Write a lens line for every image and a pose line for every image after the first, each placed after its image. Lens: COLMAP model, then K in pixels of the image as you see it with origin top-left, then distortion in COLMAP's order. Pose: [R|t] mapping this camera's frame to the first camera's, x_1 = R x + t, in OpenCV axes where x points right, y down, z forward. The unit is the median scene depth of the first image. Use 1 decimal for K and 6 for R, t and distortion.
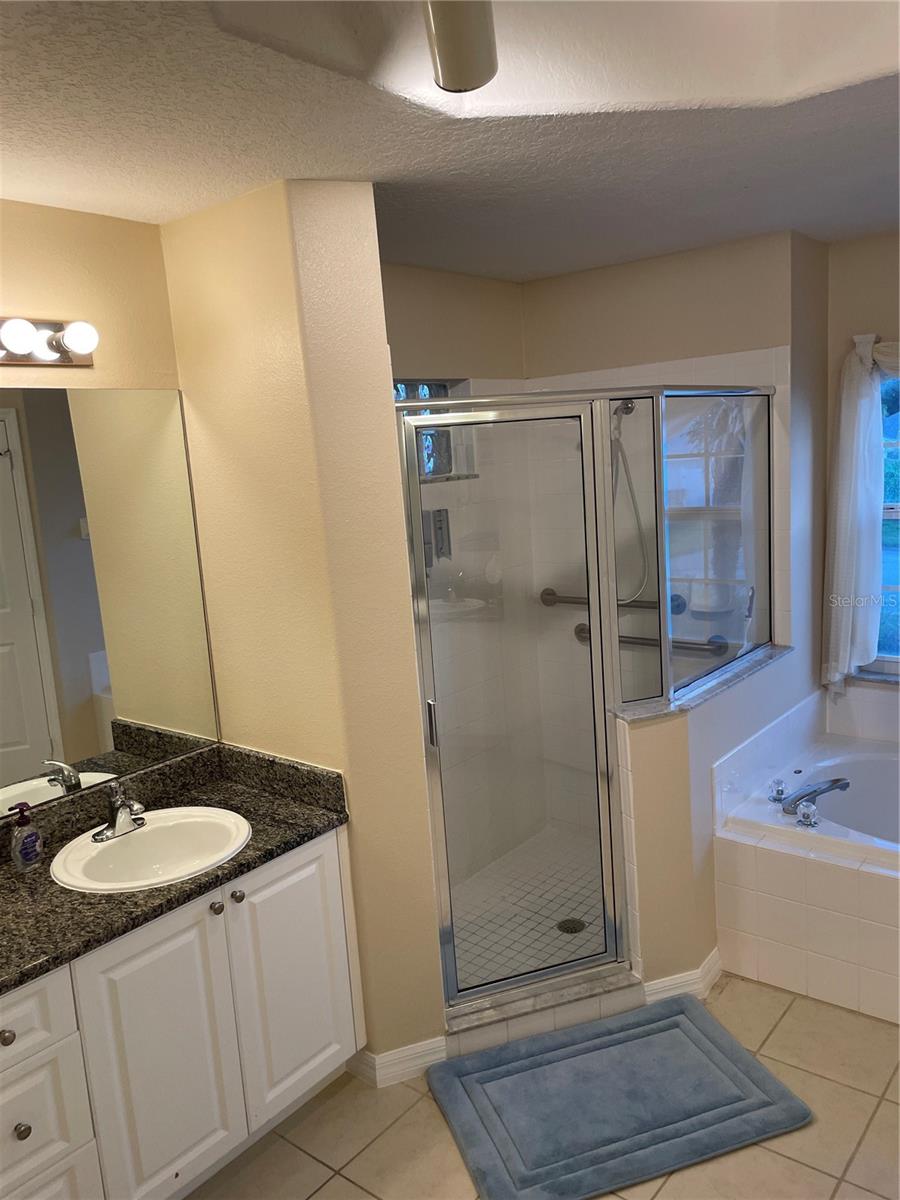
lens RADIAL K [[919.6, 0, 442.5], [0, 919.6, 602.2], [0, 0, 1]] dist [0.096710, -0.121636]
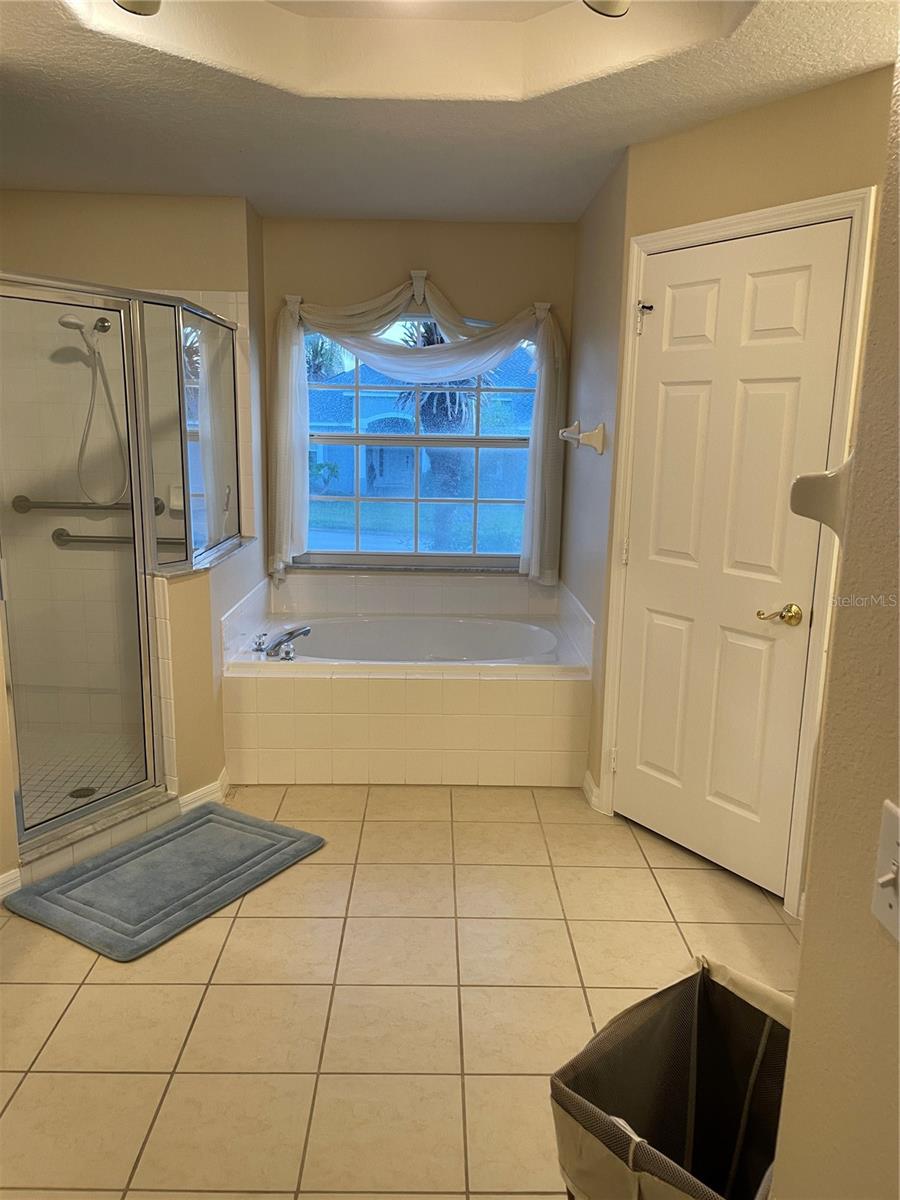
lens RADIAL K [[911.8, 0, 447.7], [0, 911.8, 604.9], [0, 0, 1]] dist [0.087277, -0.111559]
pose [[0.762175, -0.049927, 0.645443, -0.288041], [0.040383, 0.998747, 0.029570, 0.141739], [-0.646110, 0.003527, 0.763236, -0.144413]]
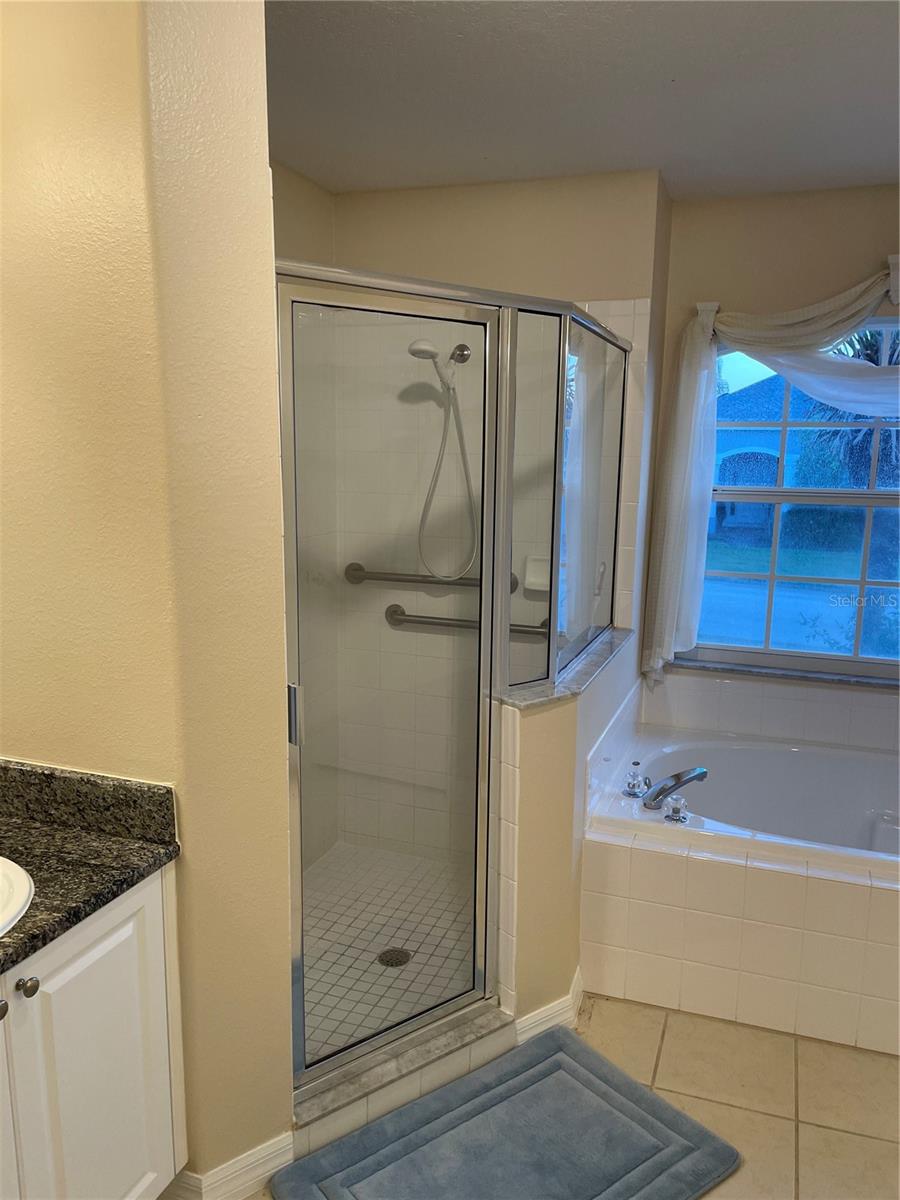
lens RADIAL K [[919.1, 0, 455.9], [0, 919.1, 614.0], [0, 0, 1]] dist [0.083920, -0.117620]
pose [[0.937211, 0.019485, 0.348219, -0.138411], [-0.020266, 0.999794, -0.001400, 0.046480], [-0.348174, -0.005745, 0.937412, 0.245299]]
